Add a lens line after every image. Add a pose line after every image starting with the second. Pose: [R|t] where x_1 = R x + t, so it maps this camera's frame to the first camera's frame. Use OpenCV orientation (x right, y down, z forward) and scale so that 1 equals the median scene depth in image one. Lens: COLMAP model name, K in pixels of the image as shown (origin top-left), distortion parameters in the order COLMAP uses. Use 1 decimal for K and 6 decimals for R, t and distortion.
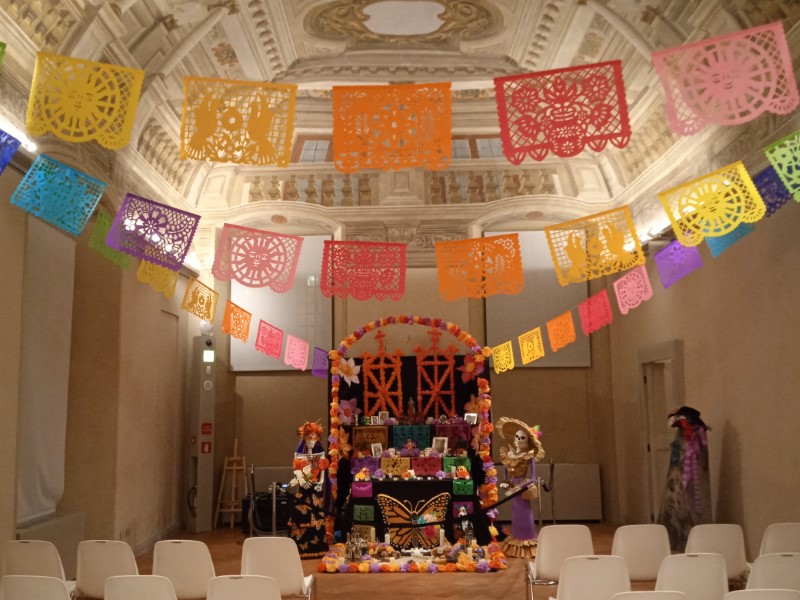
lens RADIAL K [[794.9, 0, 400.0], [0, 794.9, 300.0], [0, 0, 1]] dist [0.043639, -0.011768]
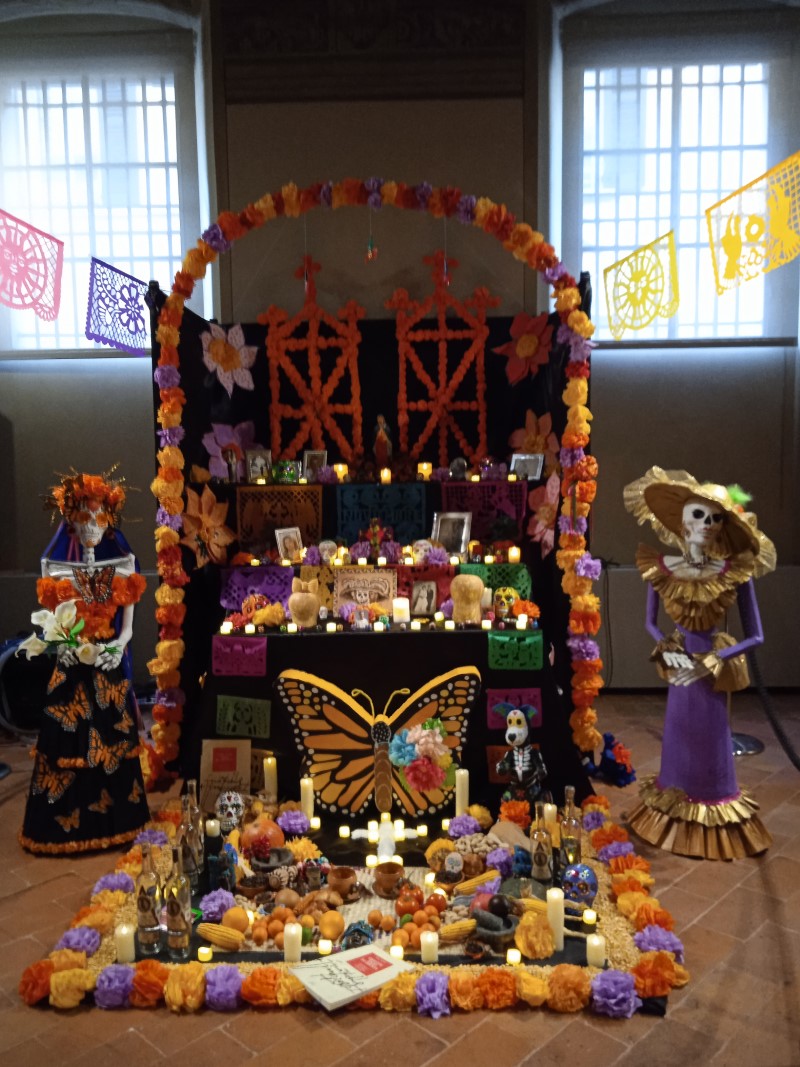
lens RADIAL K [[895.4, 0, 397.6], [0, 895.4, 547.7], [0, 0, 1]] dist [0.028717, -0.014905]
pose [[0.999995, -0.000583, 0.003017, 0.020878], [-0.000114, 0.974158, 0.225867, 0.084267], [-0.003071, -0.225866, 0.974154, 0.534640]]
